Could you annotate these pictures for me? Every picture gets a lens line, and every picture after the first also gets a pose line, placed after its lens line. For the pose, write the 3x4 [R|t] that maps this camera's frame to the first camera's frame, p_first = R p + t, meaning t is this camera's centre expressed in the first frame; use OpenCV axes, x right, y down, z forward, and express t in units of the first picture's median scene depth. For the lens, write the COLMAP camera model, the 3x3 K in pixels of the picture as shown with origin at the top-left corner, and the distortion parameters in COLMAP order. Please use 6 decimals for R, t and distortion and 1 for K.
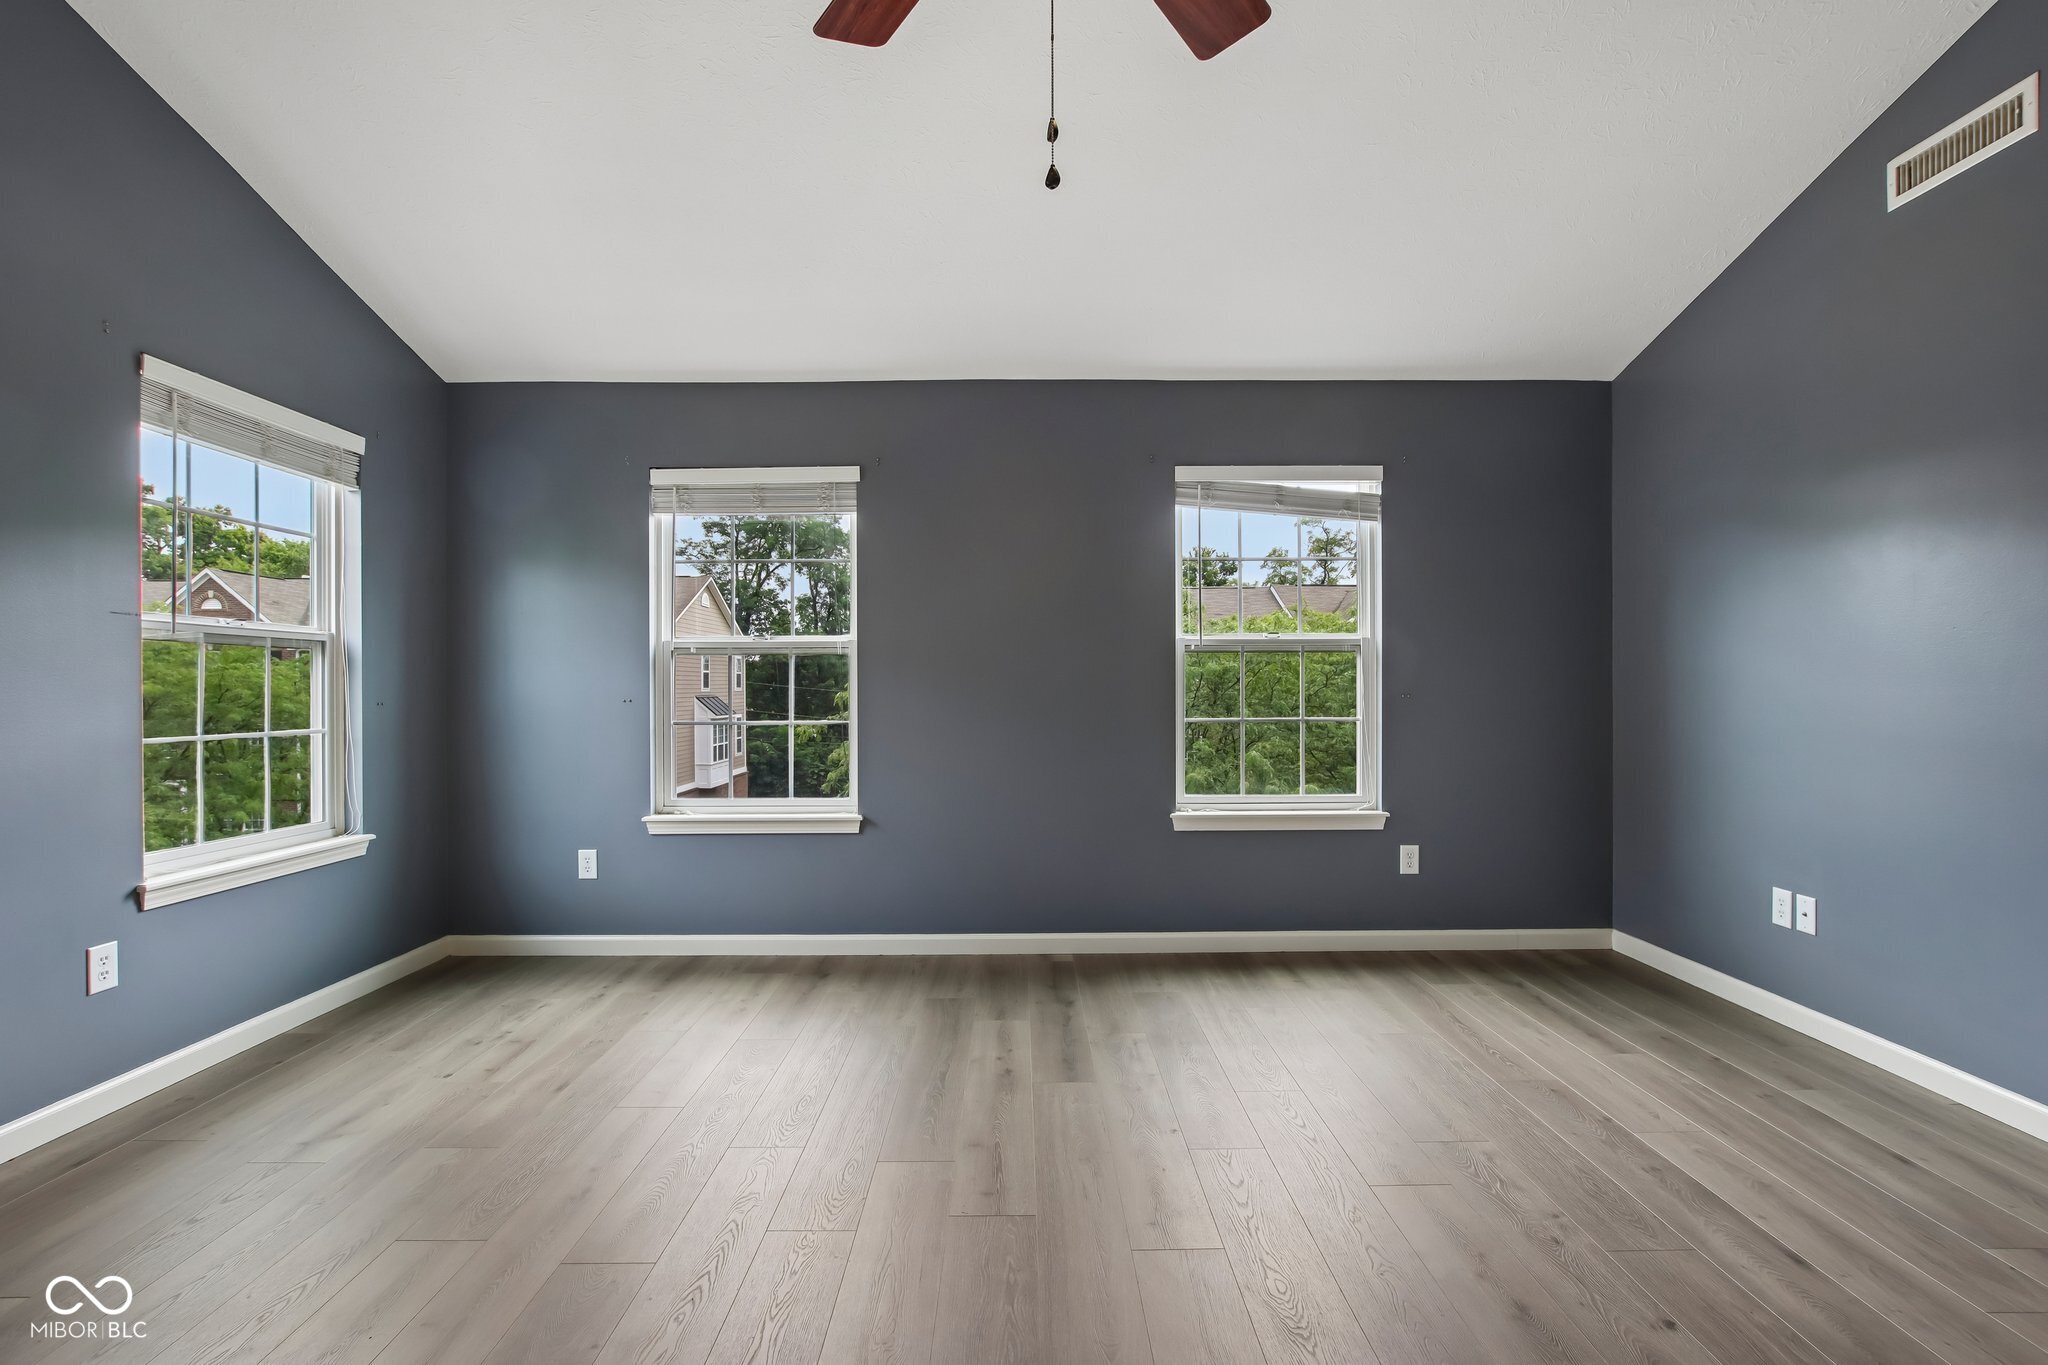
lens RADIAL K [[958.3, 0, 1026.9], [0, 958.3, 683.8], [0, 0, 1]] dist [-0.011190, 0.001087]
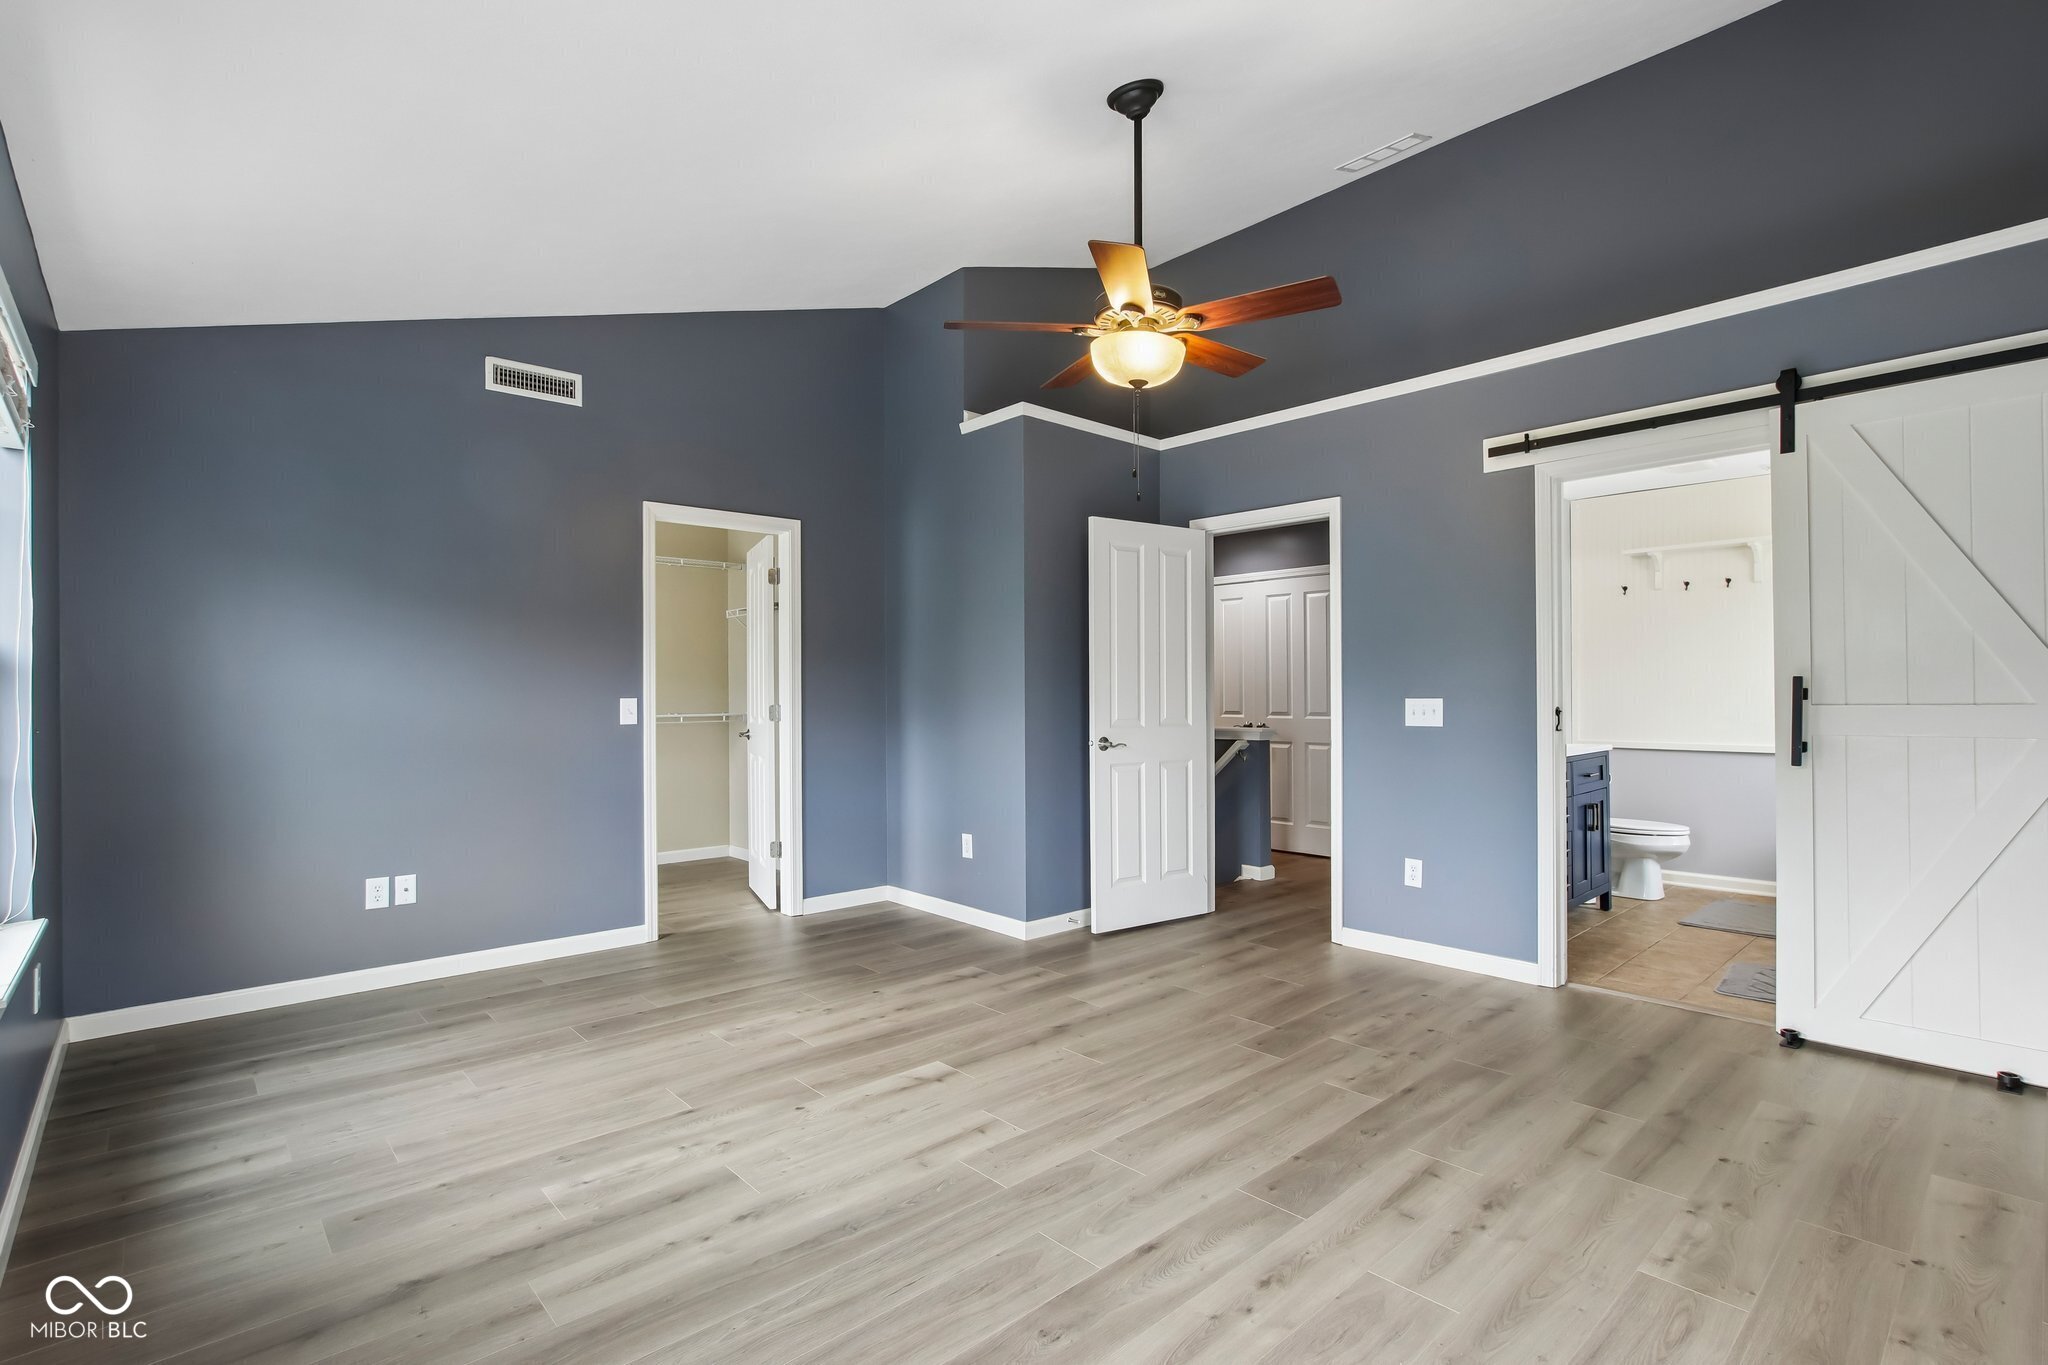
lens RADIAL K [[958.3, 0, 1026.9], [0, 958.3, 683.8], [0, 0, 1]] dist [-0.011190, 0.001087]
pose [[-0.666768, 0.012966, 0.745152, -0.698169], [0.005313, 0.999906, -0.012645, -0.012641], [-0.745246, -0.004472, -0.666774, 1.249296]]
